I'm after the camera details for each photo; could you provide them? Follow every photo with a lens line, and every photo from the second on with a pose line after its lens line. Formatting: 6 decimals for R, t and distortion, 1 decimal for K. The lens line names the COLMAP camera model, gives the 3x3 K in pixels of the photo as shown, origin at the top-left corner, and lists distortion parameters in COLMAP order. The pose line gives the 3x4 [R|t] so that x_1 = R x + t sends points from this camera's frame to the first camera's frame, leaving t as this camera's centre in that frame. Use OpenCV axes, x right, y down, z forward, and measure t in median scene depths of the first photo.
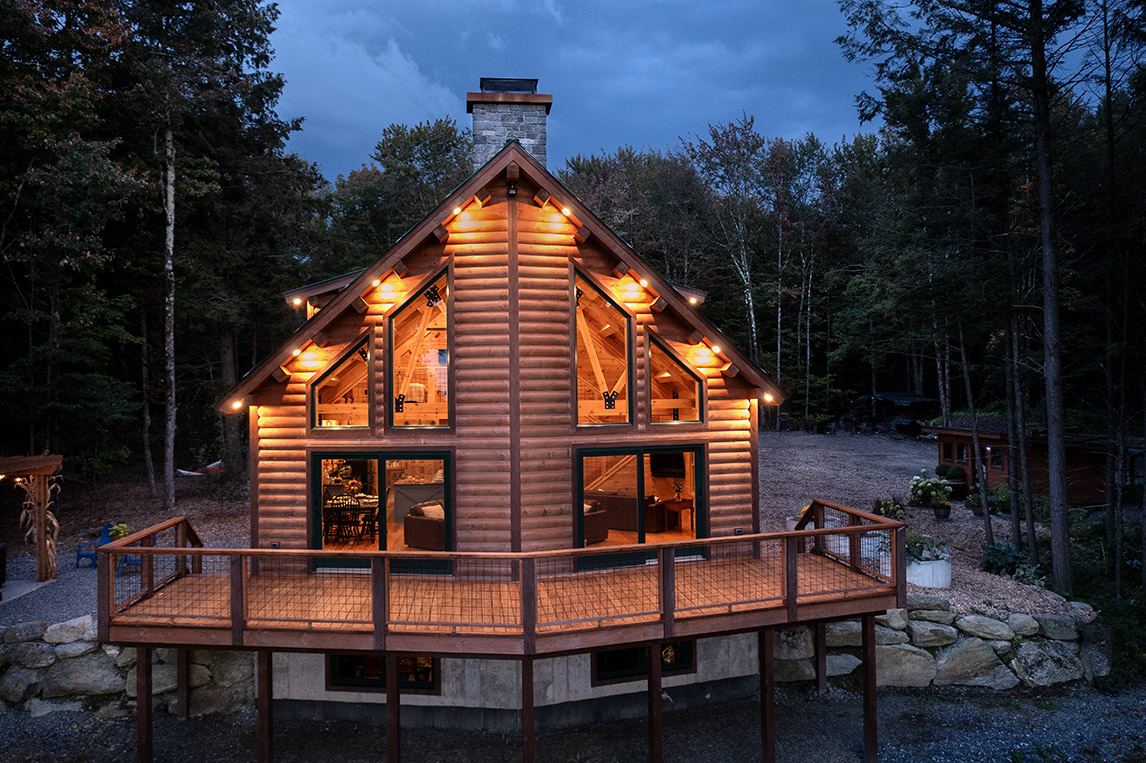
lens RADIAL K [[911.2, 0, 573.0], [0, 911.2, 381.5], [0, 0, 1]] dist [-0.003037, -0.004059]
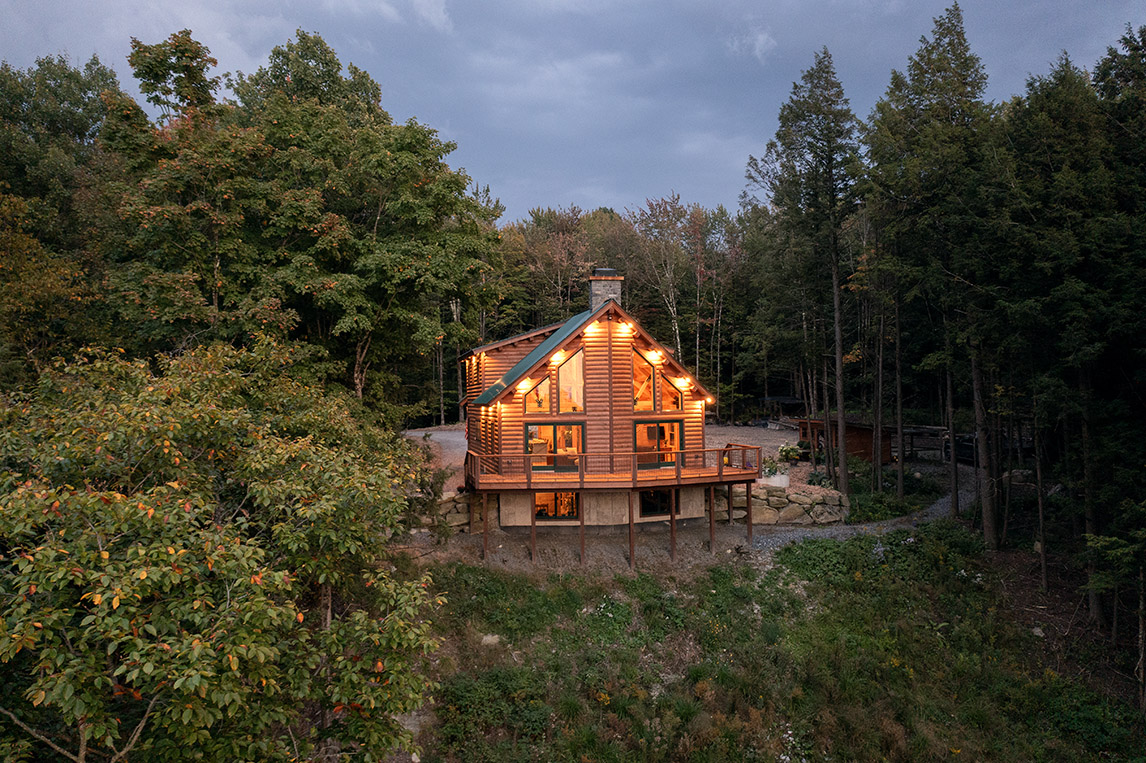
lens RADIAL K [[911.2, 0, 573.0], [0, 911.2, 381.5], [0, 0, 1]] dist [-0.003037, -0.004059]
pose [[0.995041, 0.000307, 0.099461, -0.374079], [0.000063, 0.999993, -0.003709, -0.021881], [-0.099461, 0.003697, 0.995035, -1.326738]]
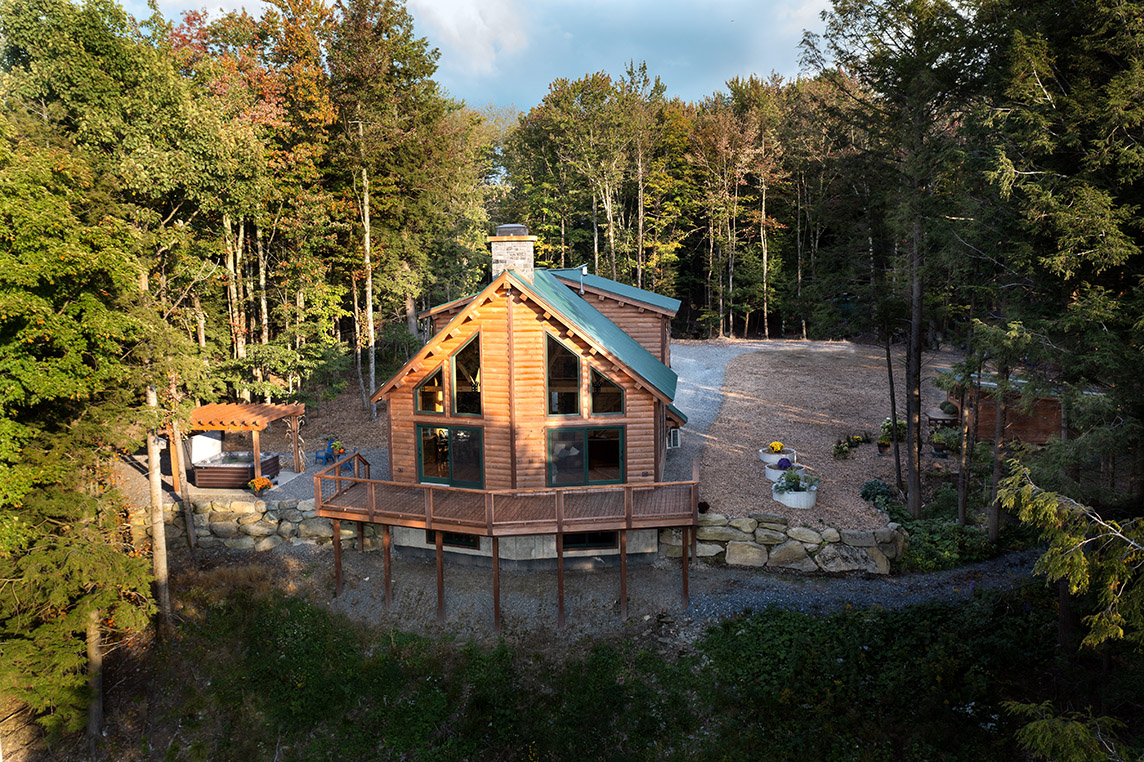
lens RADIAL K [[909.6, 0, 572.0], [0, 909.6, 381.0], [0, 0, 1]] dist [-0.003037, -0.004059]
pose [[0.969598, 0.029973, -0.242861, 0.464582], [0.006267, 0.989103, 0.147092, -0.273787], [0.244623, -0.144142, 0.958844, -0.703075]]
